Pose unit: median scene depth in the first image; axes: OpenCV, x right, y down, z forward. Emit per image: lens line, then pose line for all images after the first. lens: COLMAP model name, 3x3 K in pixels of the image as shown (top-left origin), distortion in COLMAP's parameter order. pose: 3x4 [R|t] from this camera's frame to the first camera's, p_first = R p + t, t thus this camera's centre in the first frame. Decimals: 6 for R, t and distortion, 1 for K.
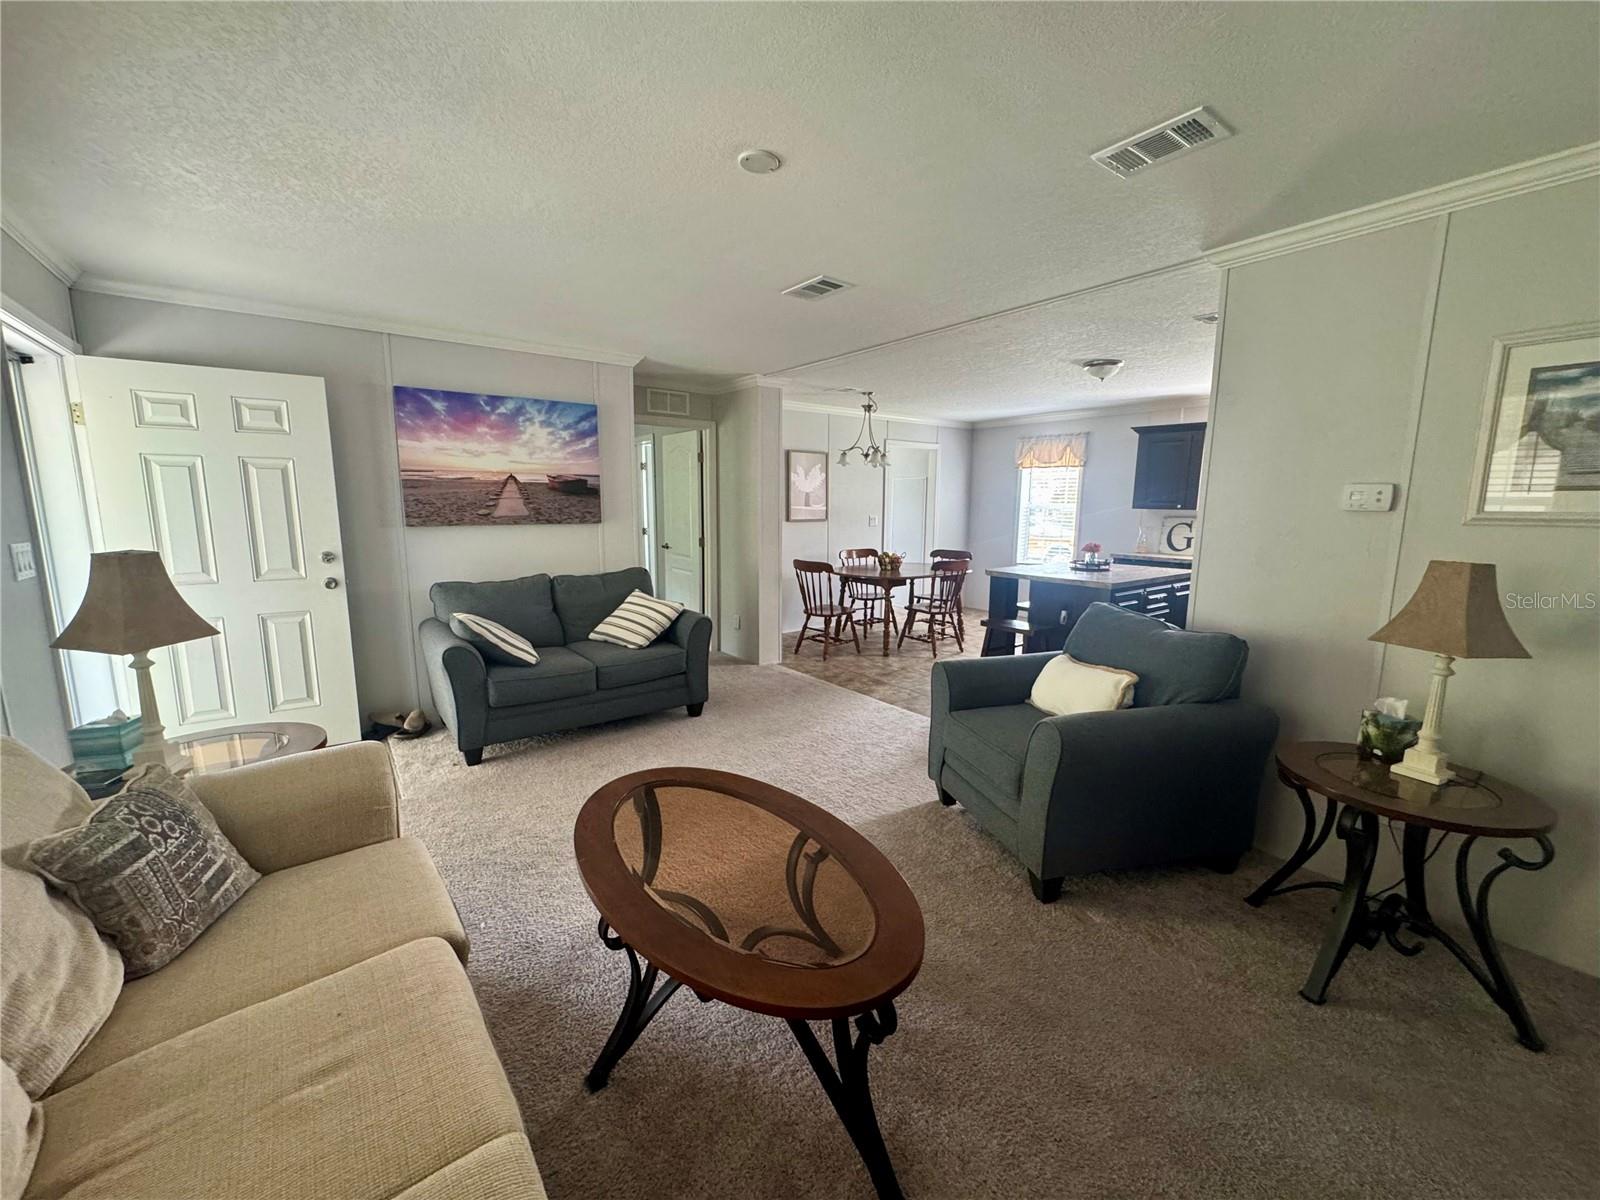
lens RADIAL K [[638.3, 0, 796.8], [0, 638.3, 598.7], [0, 0, 1]] dist [-0.000270, 0.000146]
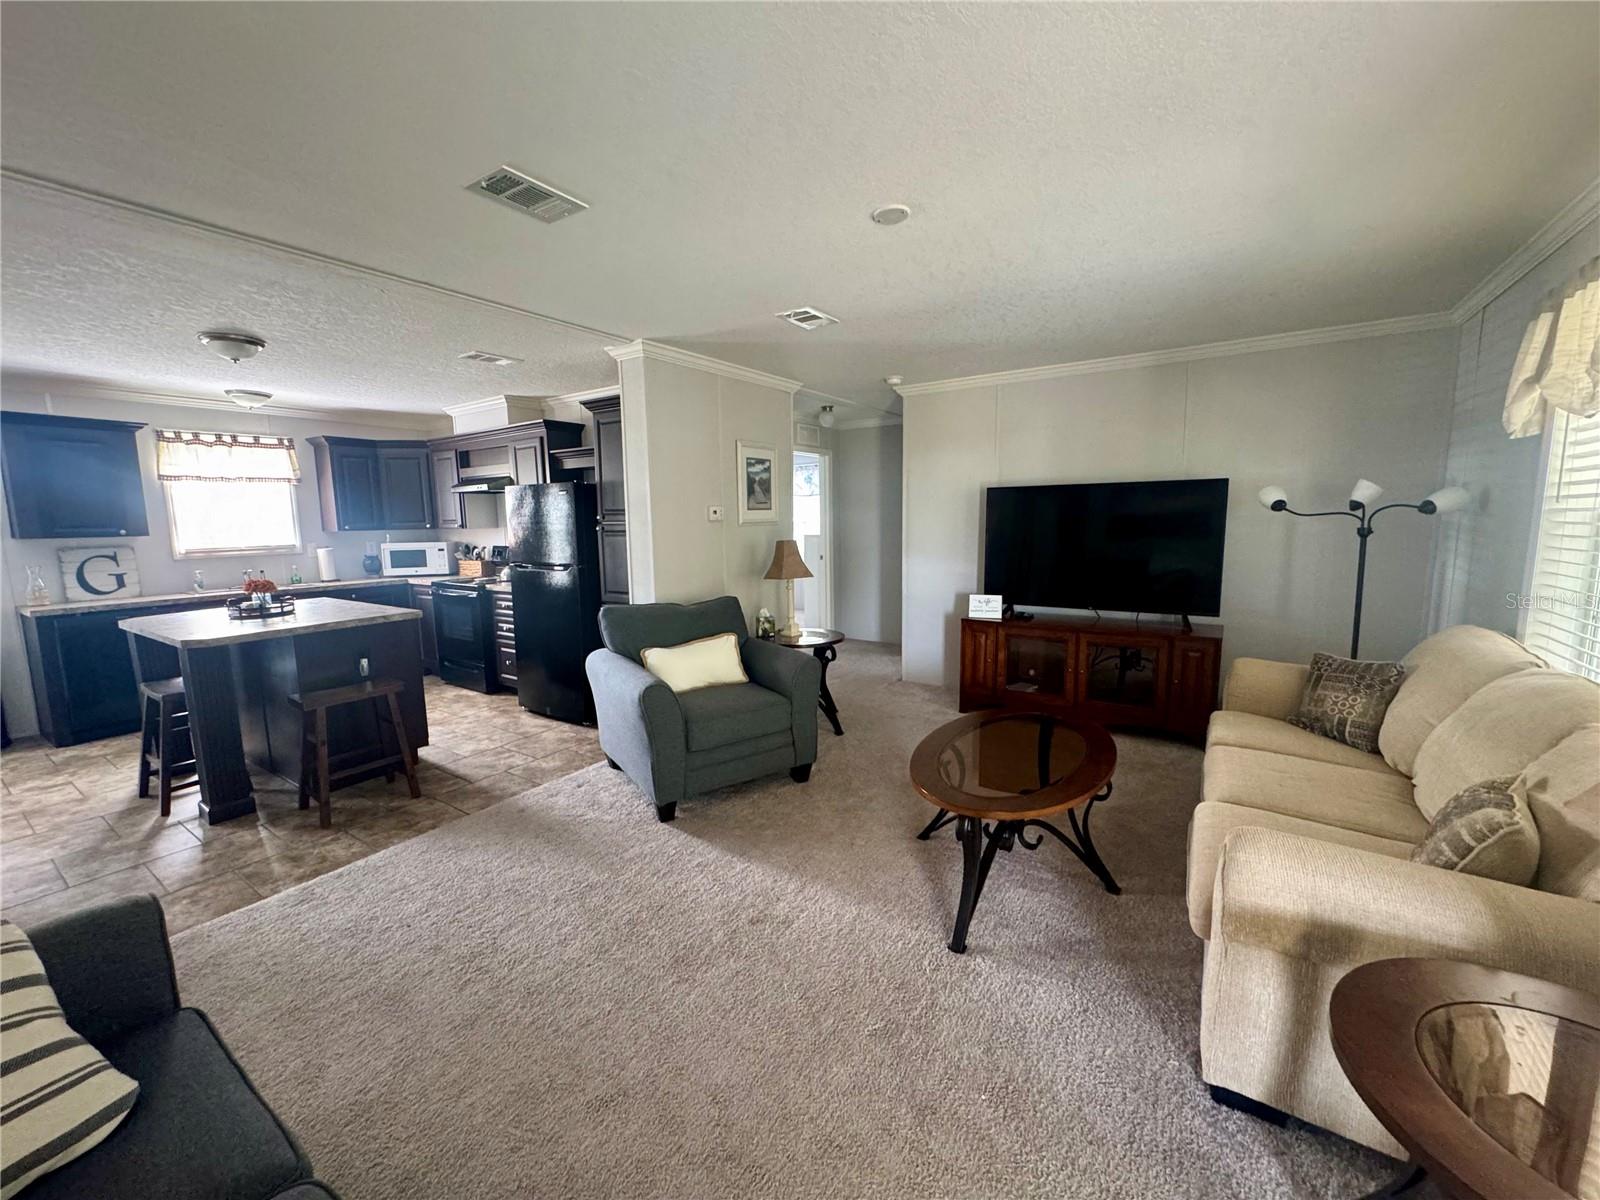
lens RADIAL K [[638.3, 0, 800.0], [0, 638.3, 599.9], [0, 0, 1]] dist [-0.000270, 0.000146]
pose [[-0.327168, -0.126654, 0.936440, -0.526210], [0.158681, 0.969542, 0.186570, -0.121178], [-0.931548, 0.209635, -0.297105, 0.748163]]
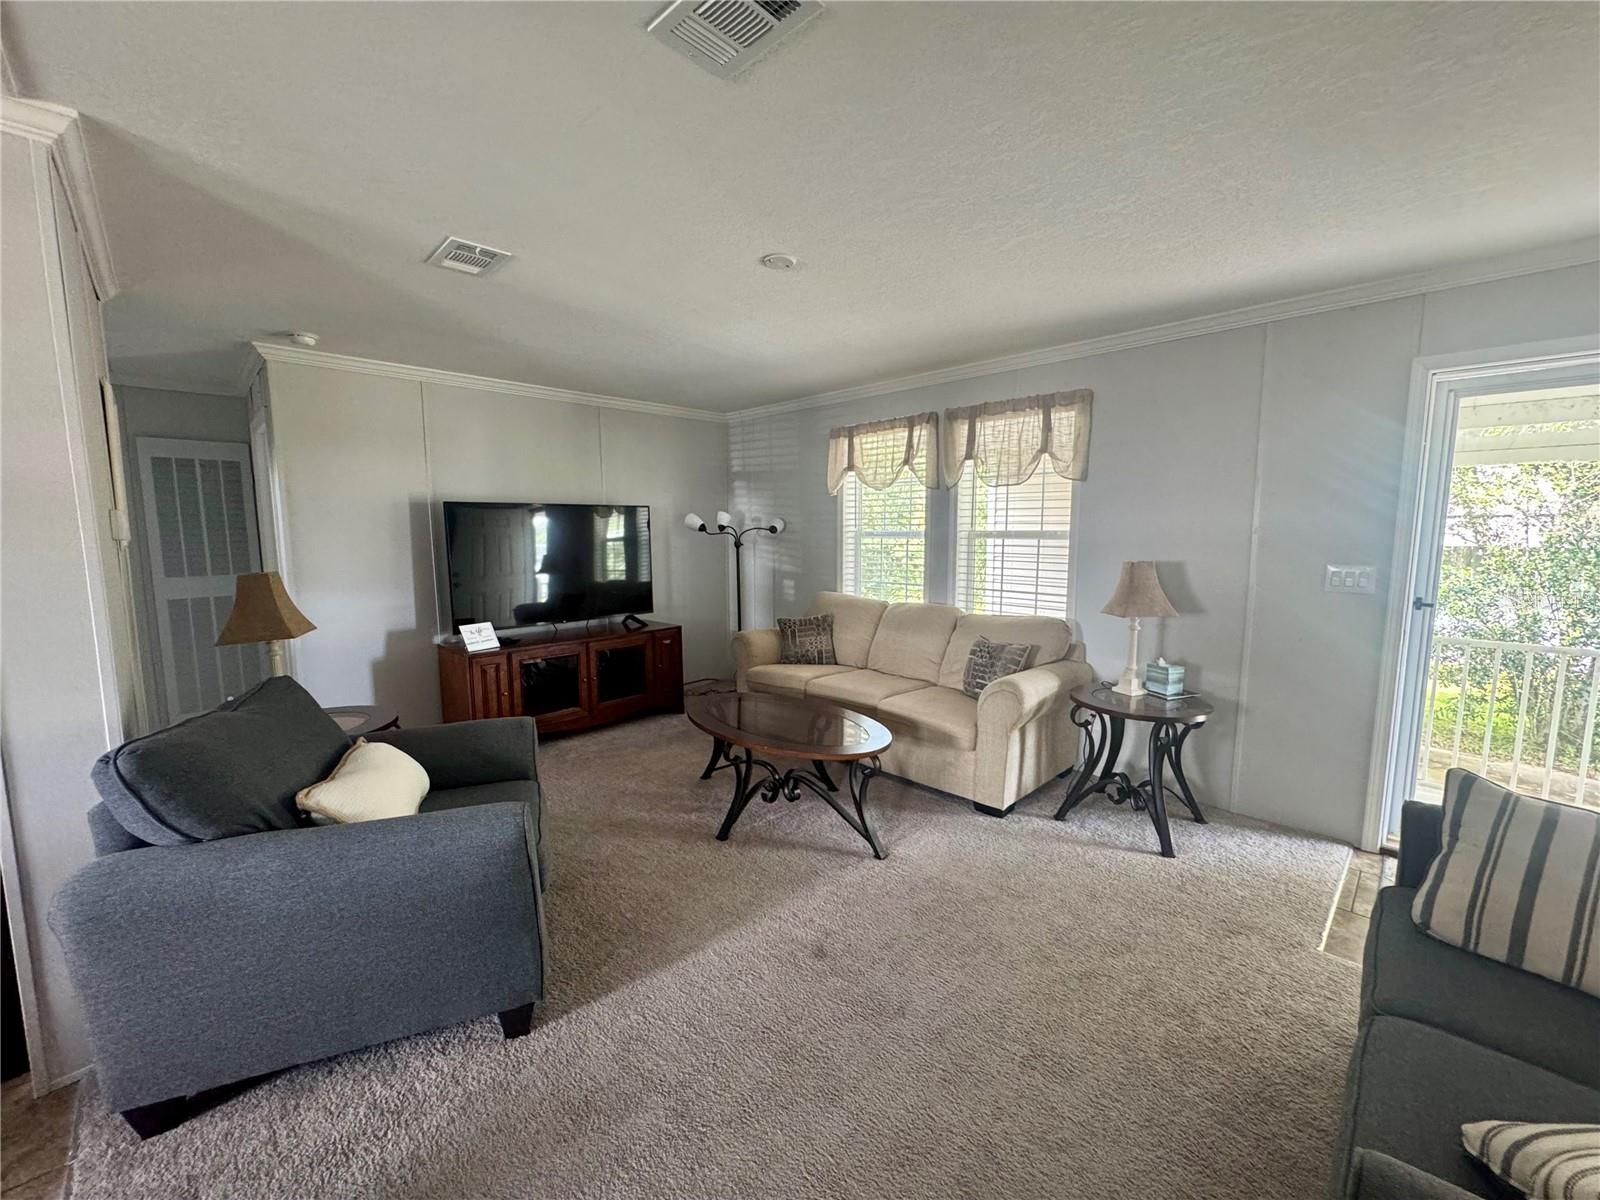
lens RADIAL K [[638.3, 0, 804.8], [0, 638.3, 596.9], [0, 0, 1]] dist [-0.000270, 0.000146]
pose [[-0.989938, 0.011004, -0.141074, 0.034036], [-0.025879, 0.966078, 0.256952, -0.172089], [0.139116, 0.258017, -0.956072, 1.092538]]
